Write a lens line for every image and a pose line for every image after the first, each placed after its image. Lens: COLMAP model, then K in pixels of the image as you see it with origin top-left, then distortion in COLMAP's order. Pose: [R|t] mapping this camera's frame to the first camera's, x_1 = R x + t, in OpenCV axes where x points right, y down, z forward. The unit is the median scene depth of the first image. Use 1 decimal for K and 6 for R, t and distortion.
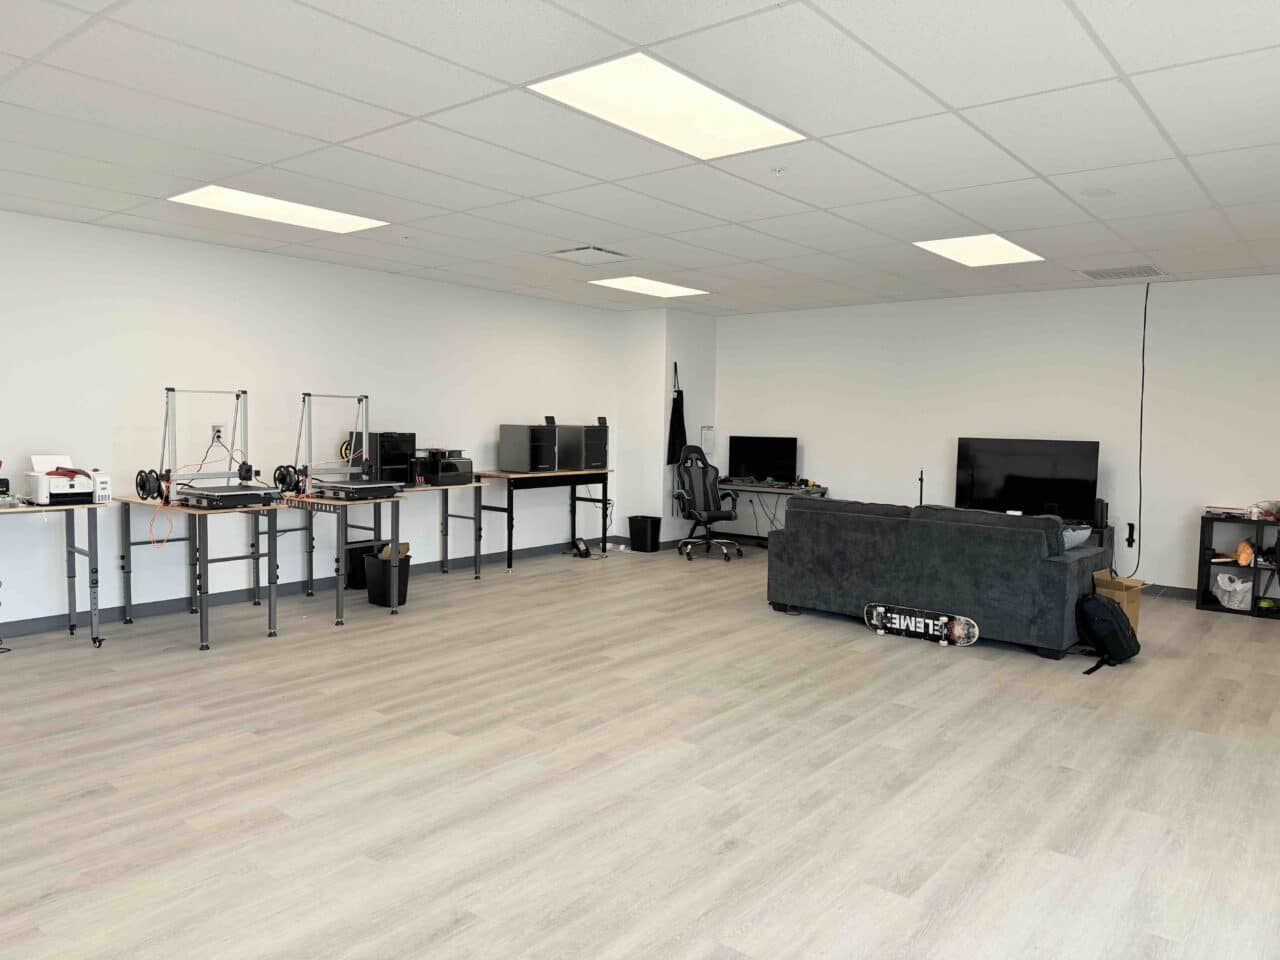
lens RADIAL K [[896.7, 0, 640.0], [0, 896.7, 480.0], [0, 0, 1]] dist [0.091512, -0.132063]
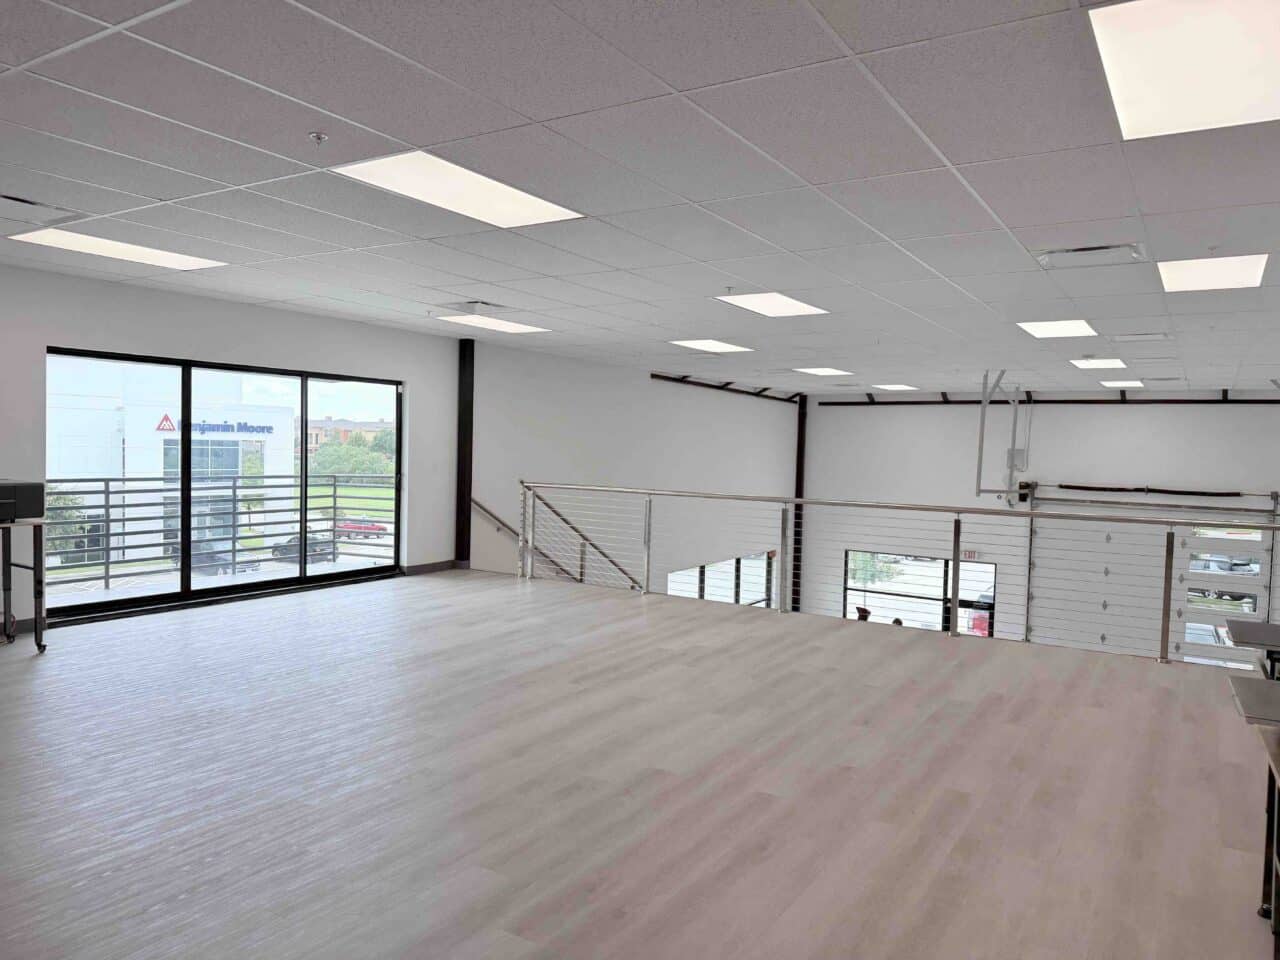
lens RADIAL K [[896.7, 0, 640.0], [0, 896.7, 480.0], [0, 0, 1]] dist [0.091512, -0.132063]
pose [[-0.991078, -0.040295, -0.127043, -0.037042], [-0.053976, 0.992883, 0.106159, -0.140484], [0.121861, 0.112069, -0.986200, 1.879977]]
